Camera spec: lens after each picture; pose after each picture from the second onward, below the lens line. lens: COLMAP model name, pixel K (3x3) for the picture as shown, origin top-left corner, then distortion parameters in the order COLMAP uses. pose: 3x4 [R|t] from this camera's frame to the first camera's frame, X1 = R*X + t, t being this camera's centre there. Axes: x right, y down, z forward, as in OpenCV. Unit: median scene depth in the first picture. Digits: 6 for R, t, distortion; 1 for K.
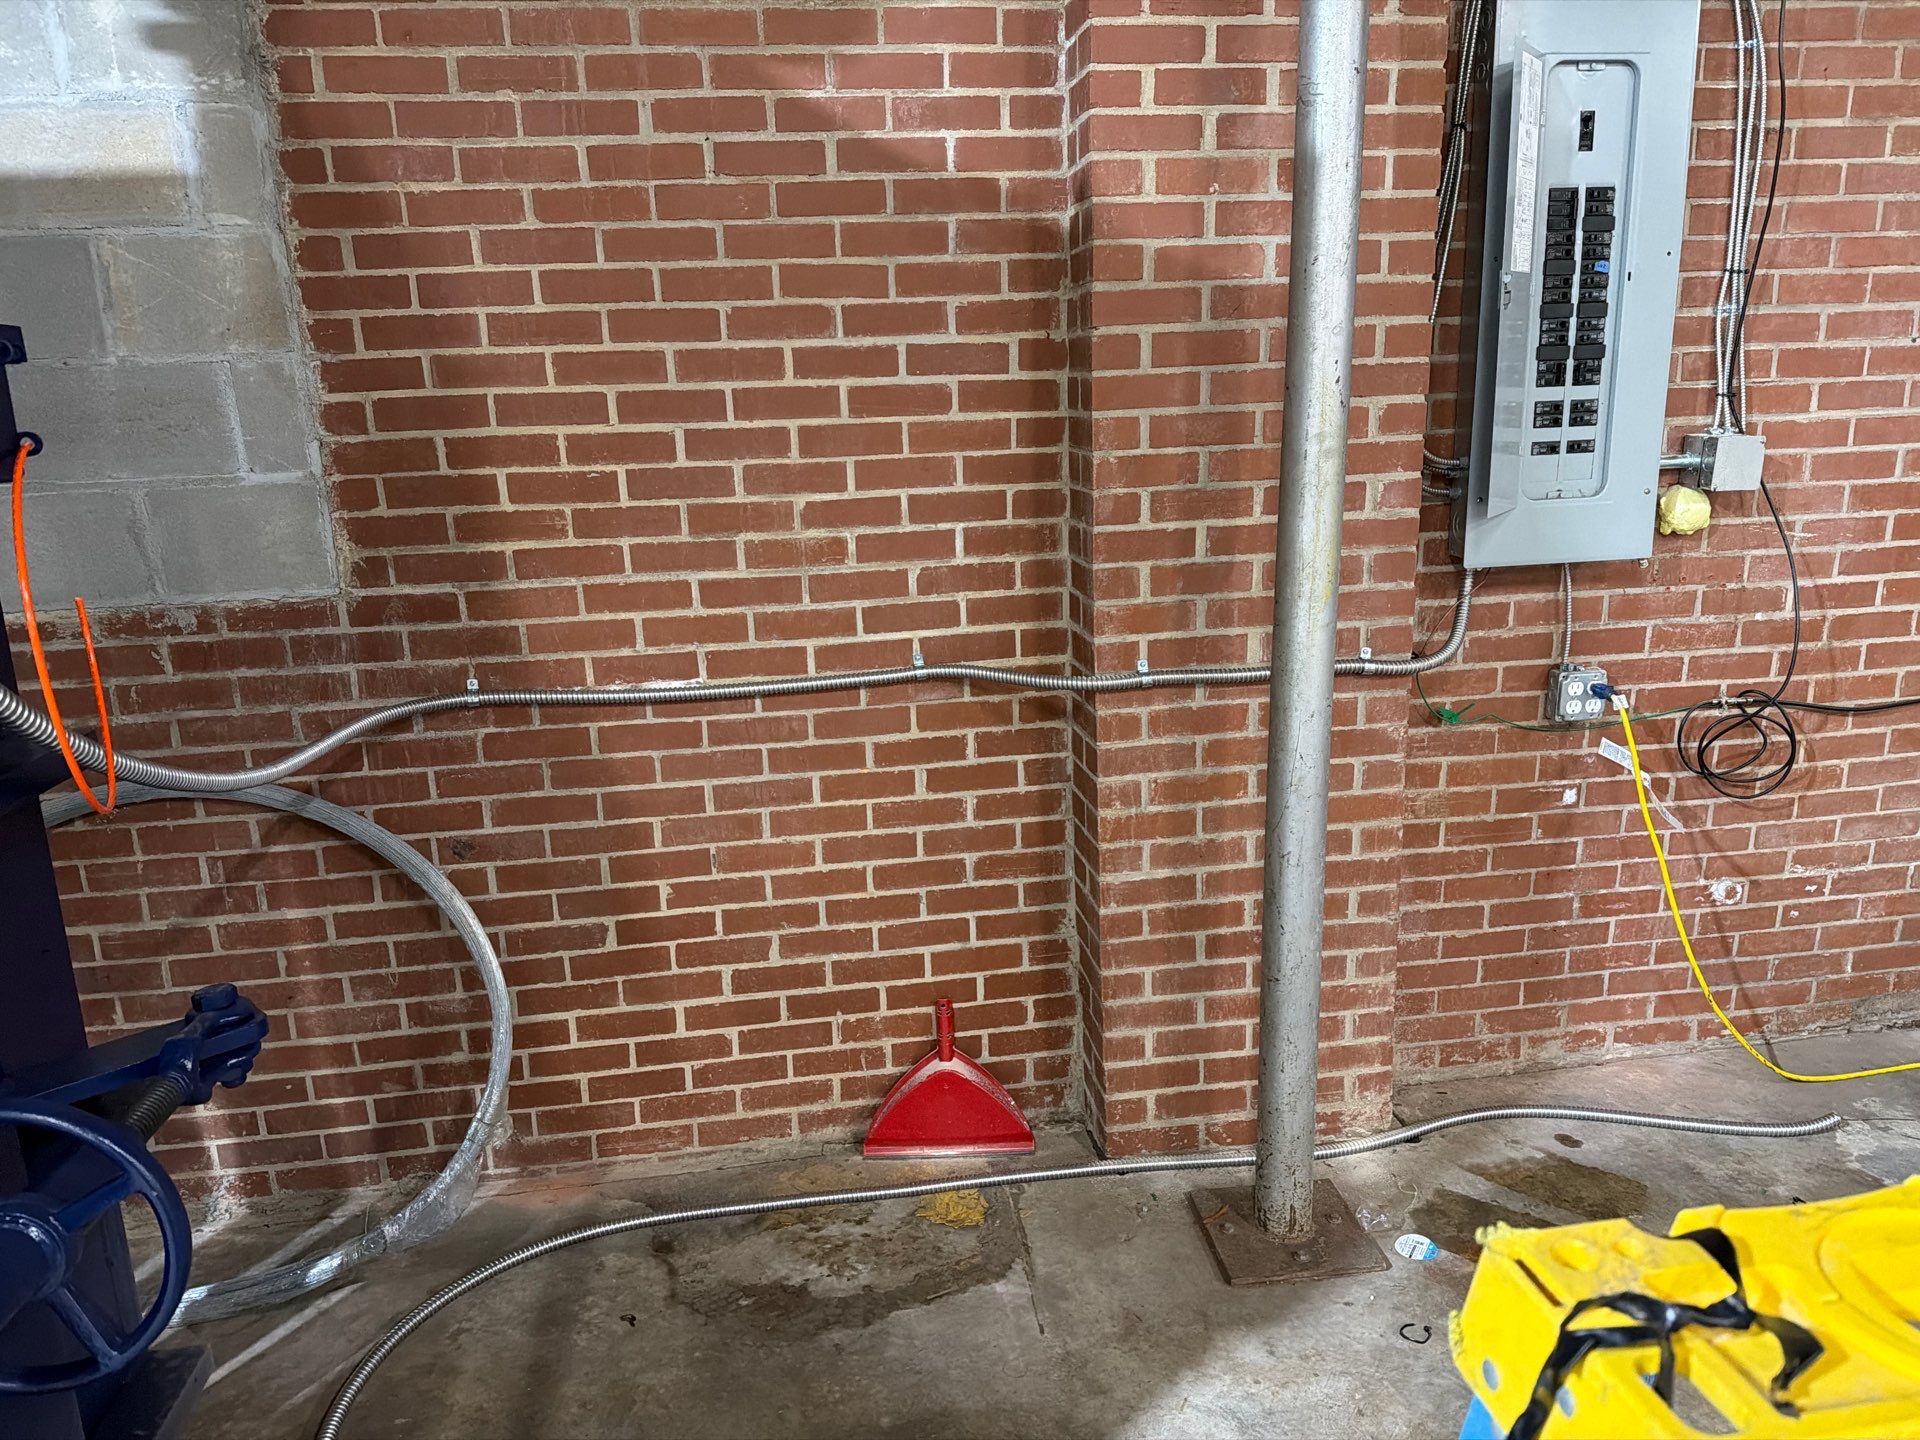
lens RADIAL K [[1378.8, 0, 977.1], [0, 1378.8, 725.4], [0, 0, 1]] dist [0.072609, -0.073561]
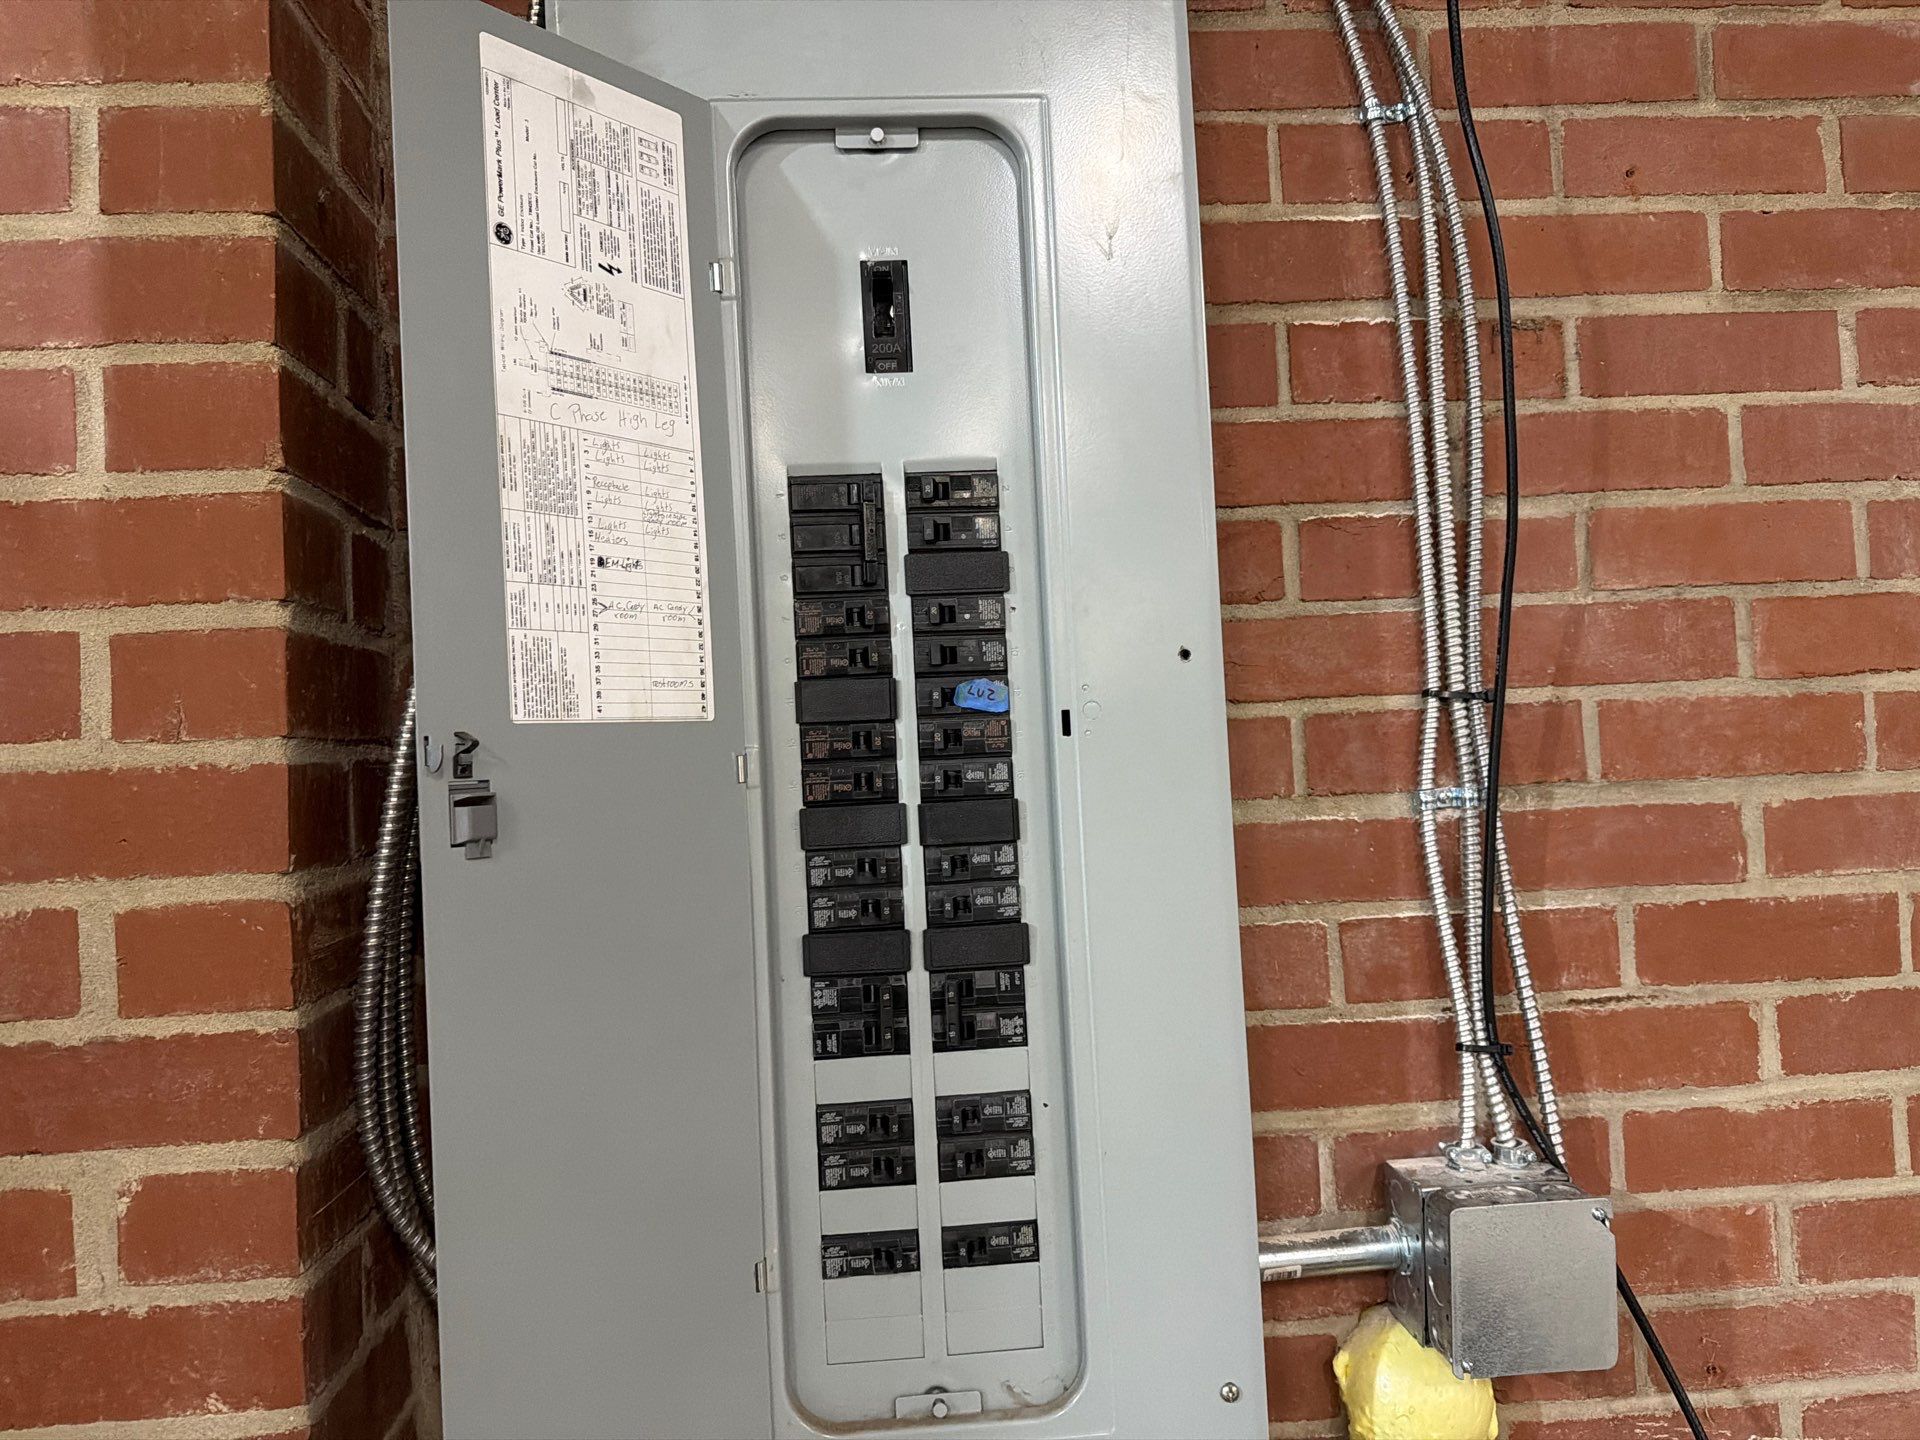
lens RADIAL K [[1378.8, 0, 957.9], [0, 1378.8, 709.6], [0, 0, 1]] dist [0.072609, -0.073561]
pose [[0.997447, -0.020054, -0.068535, 0.452074], [-0.000089, 0.959407, -0.282026, -0.228182], [0.071409, 0.281312, 0.956956, 0.676195]]
